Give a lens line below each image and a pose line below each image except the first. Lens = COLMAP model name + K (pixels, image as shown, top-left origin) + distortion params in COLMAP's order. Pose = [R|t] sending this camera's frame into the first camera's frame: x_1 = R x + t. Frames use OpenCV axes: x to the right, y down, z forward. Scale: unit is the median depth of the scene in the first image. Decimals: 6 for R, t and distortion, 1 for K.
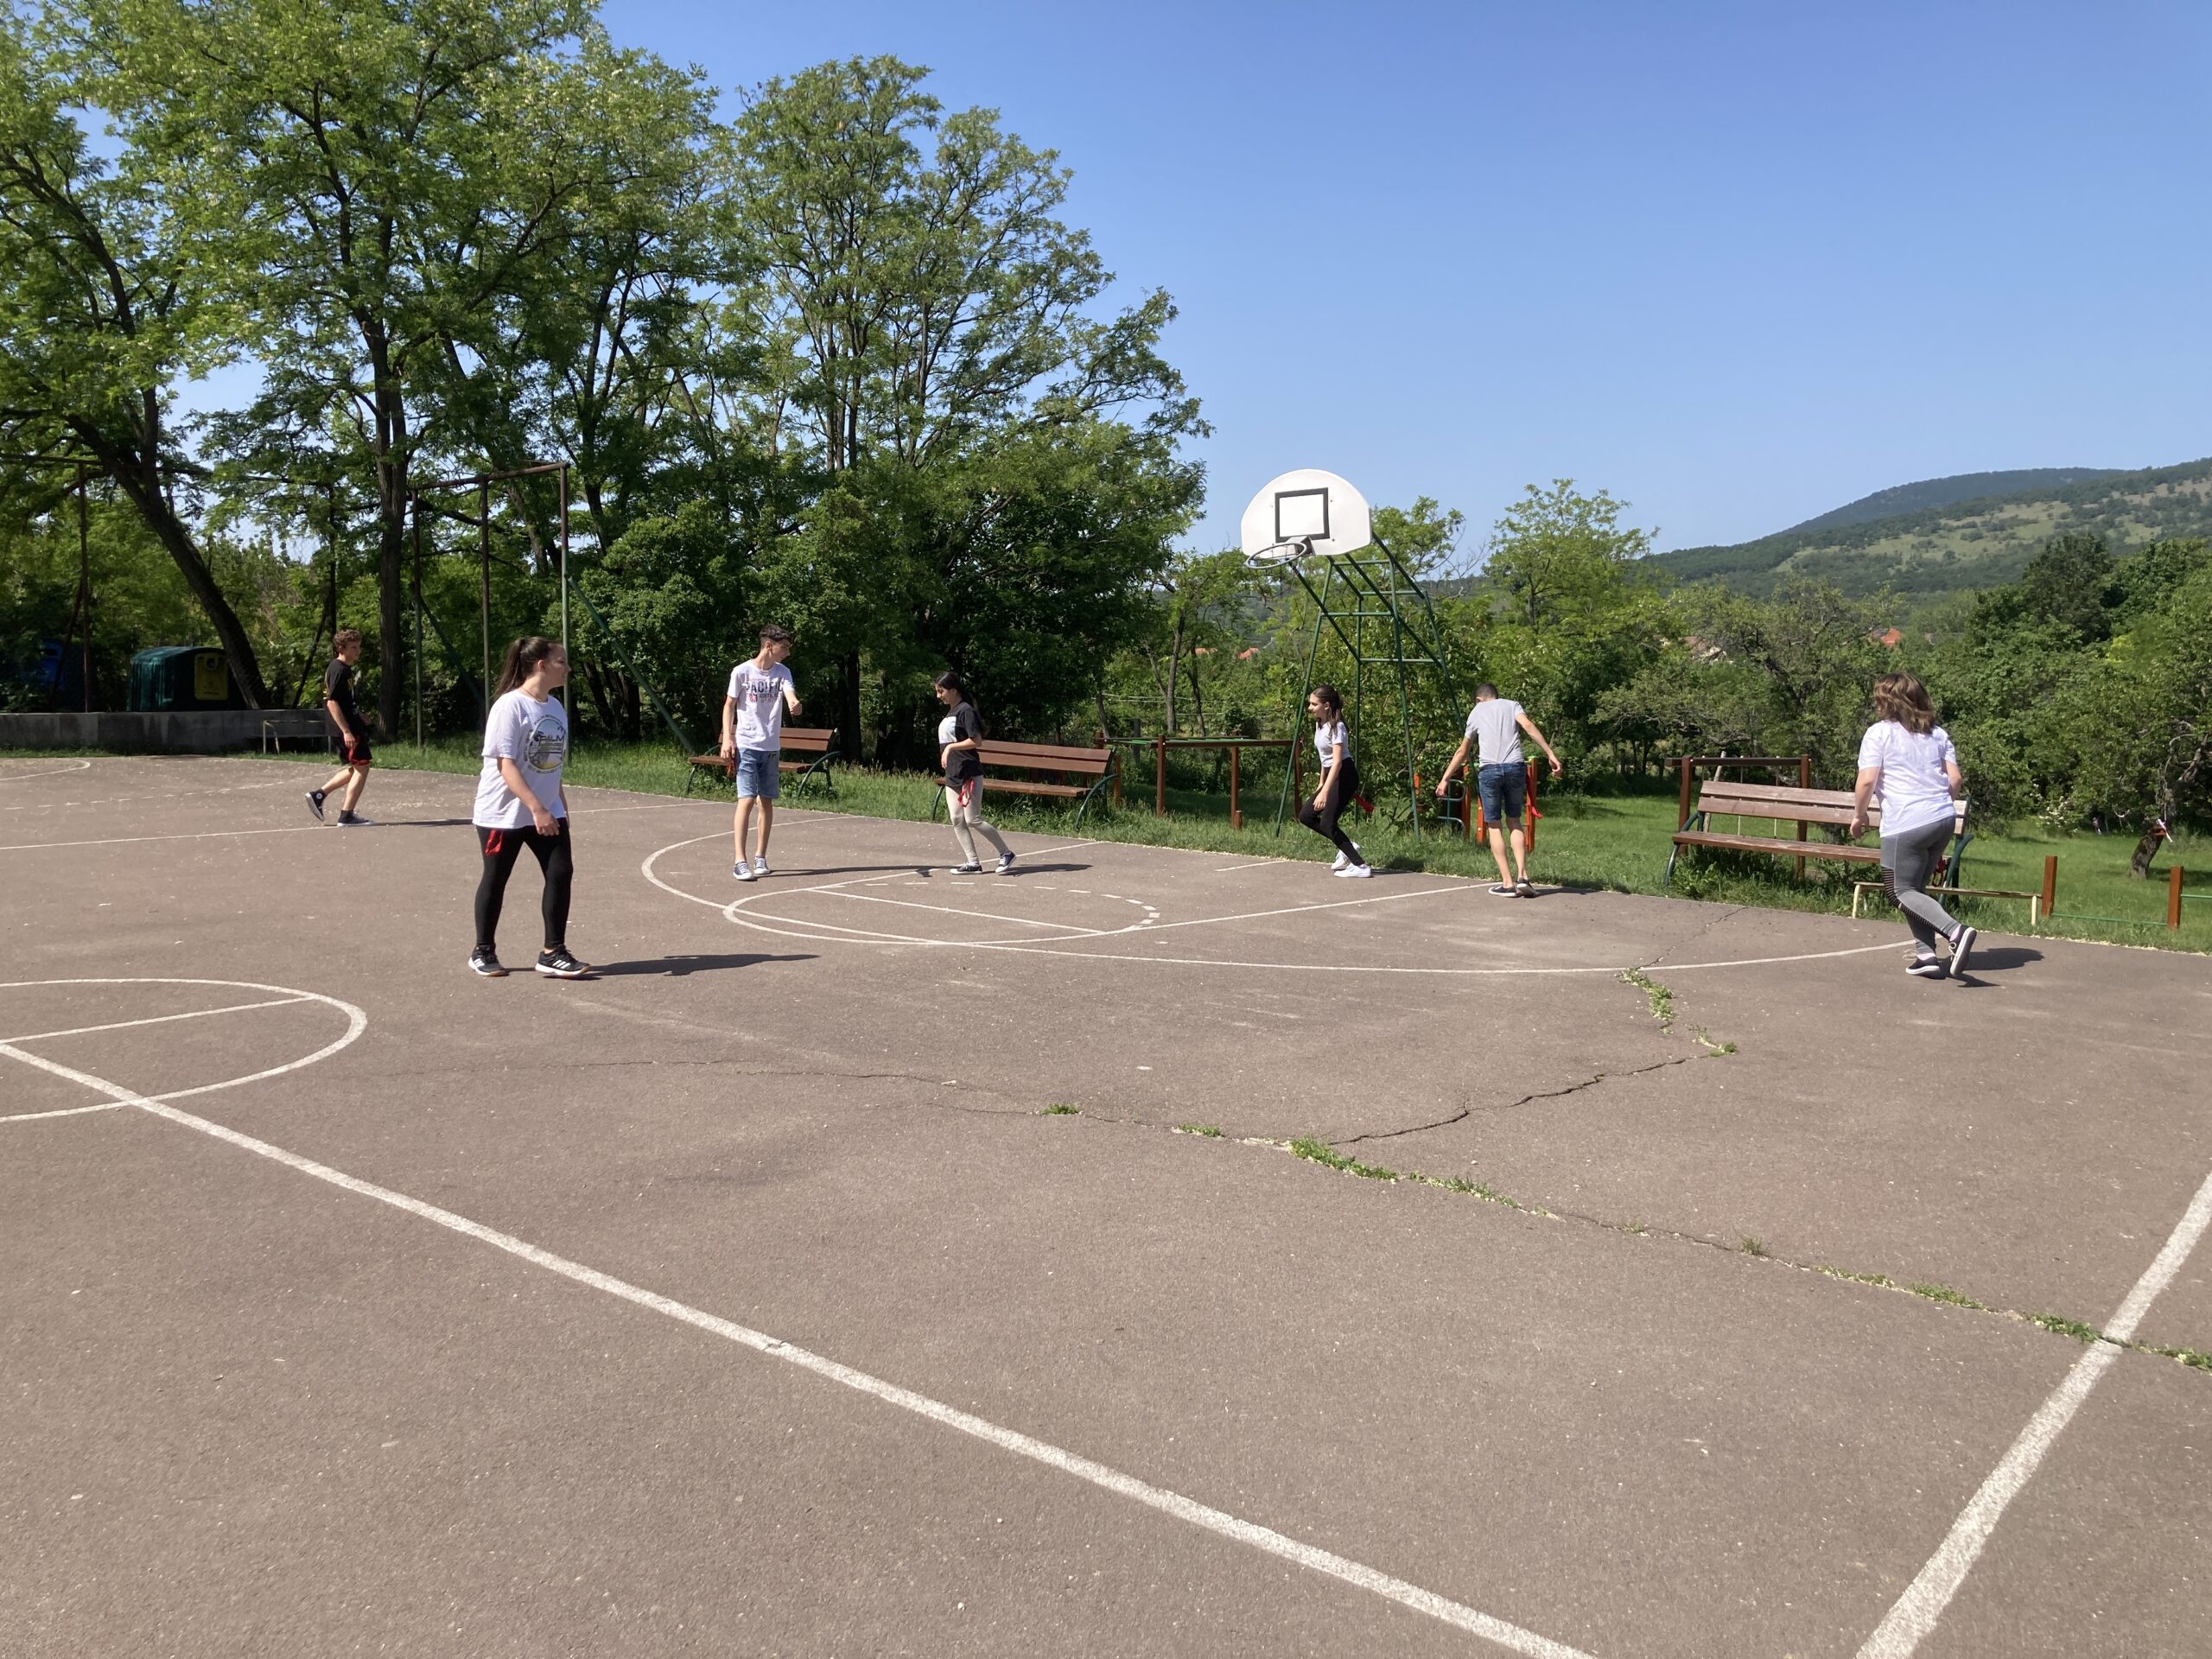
lens RADIAL K [[1791.5, 0, 1086.5], [0, 1791.5, 840.3], [0, 0, 1]] dist [0.045833, -0.077672]
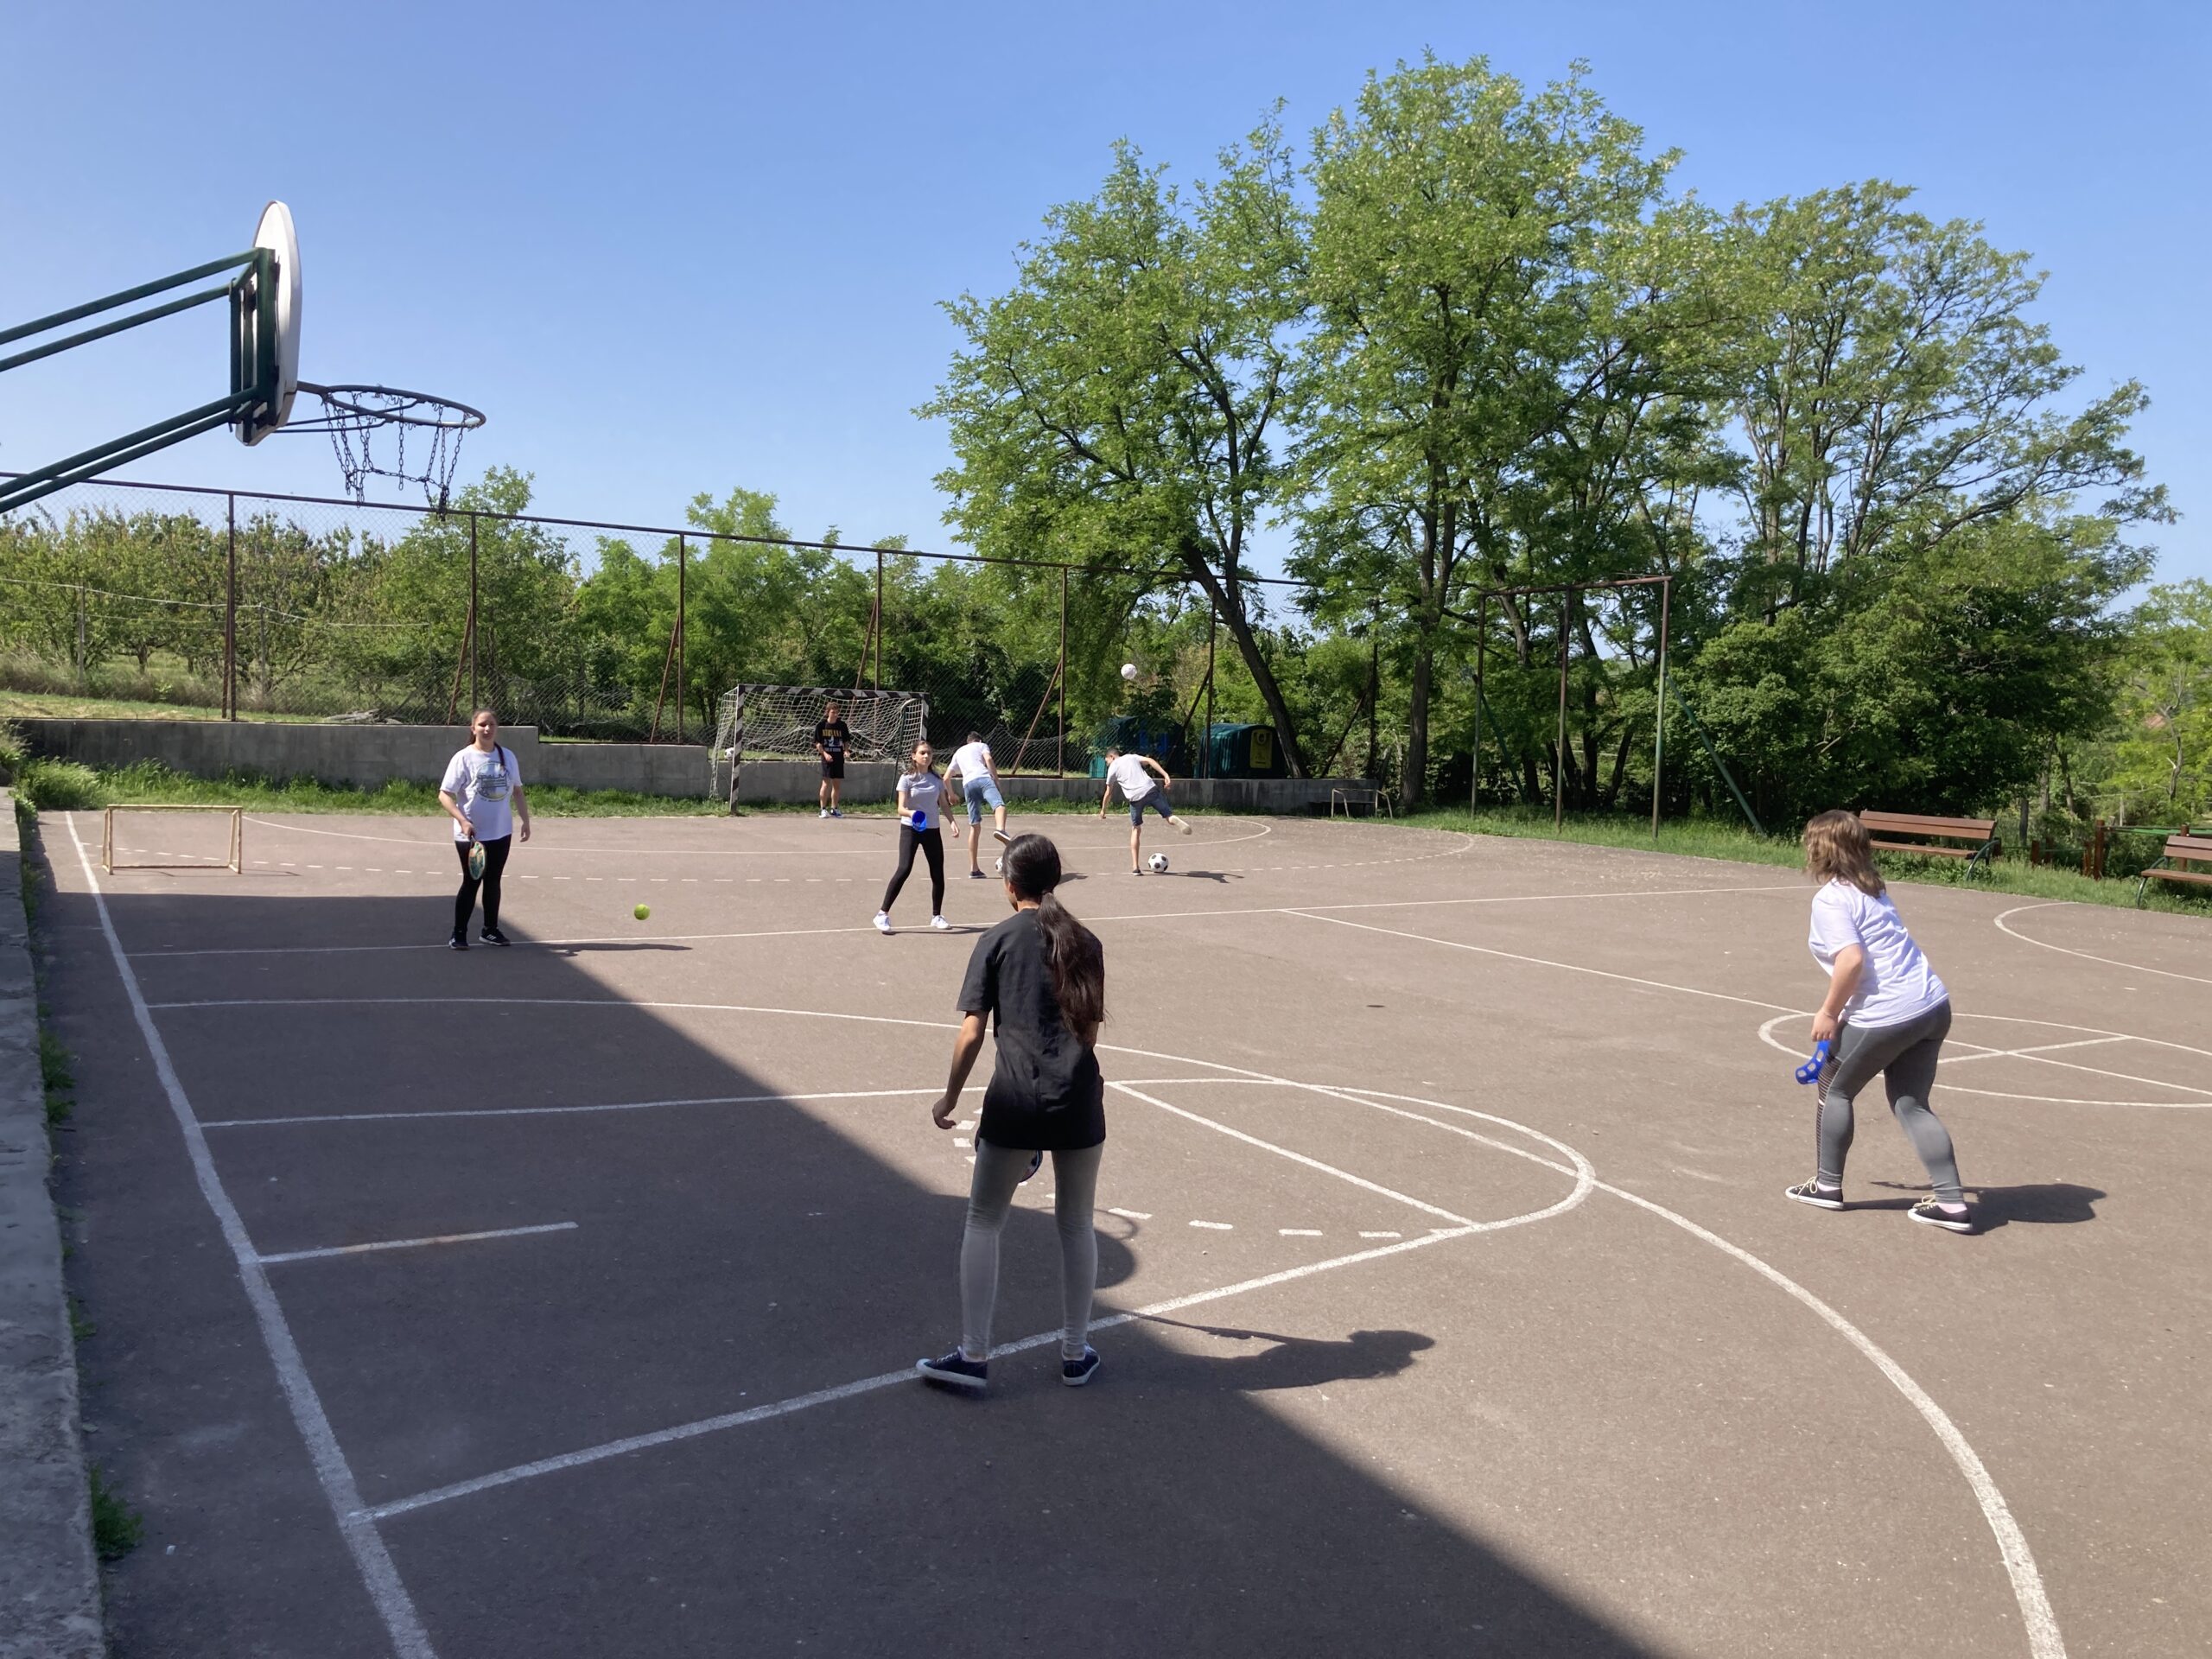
lens RADIAL K [[1814.4, 0, 1106.0], [0, 1814.4, 829.5], [0, 0, 1]] dist [-0.009345, 0.045634]
pose [[0.948663, 0.036180, -0.314213, -0.194274], [-0.047602, 0.998453, -0.028751, 0.001224], [0.312686, 0.042232, 0.948917, -0.149538]]
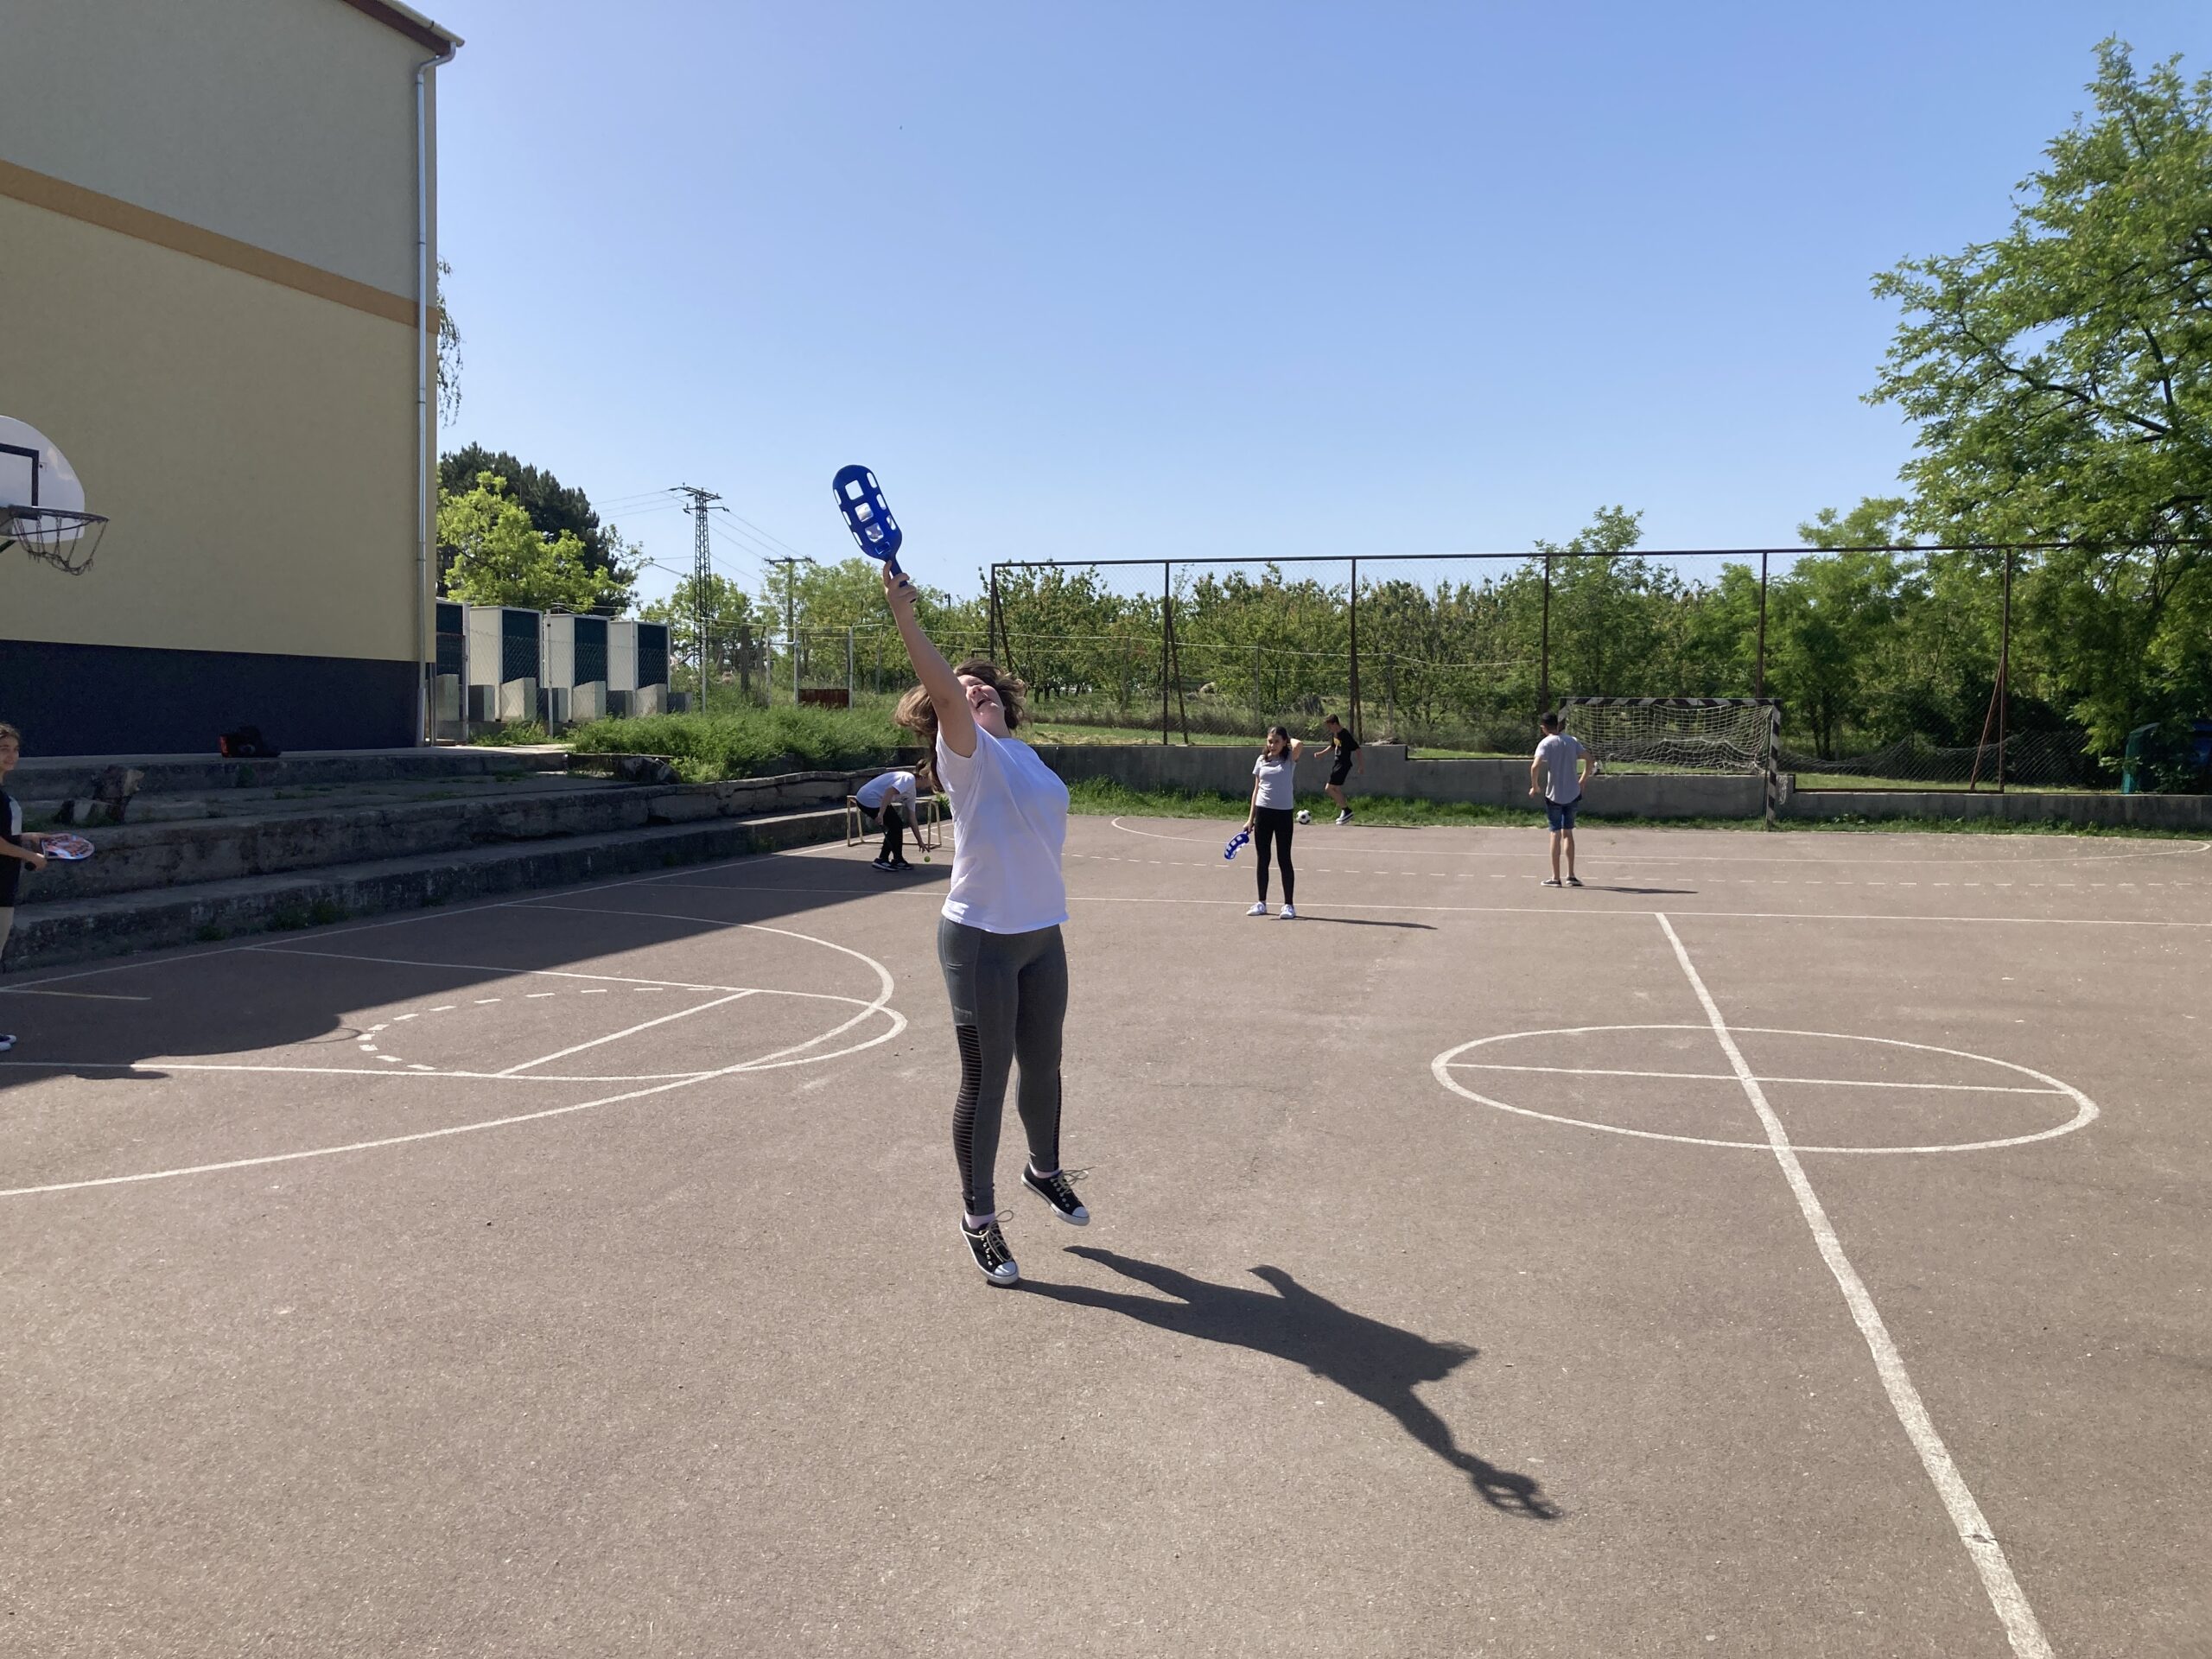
lens RADIAL K [[1814.4, 0, 1106.0], [0, 1814.4, 829.5], [0, 0, 1]] dist [-0.009345, 0.045634]
pose [[0.427070, 0.035188, -0.903534, 0.056608], [-0.081894, 0.996641, 0.000105, -0.002574], [0.900503, 0.073949, 0.428517, 0.032145]]
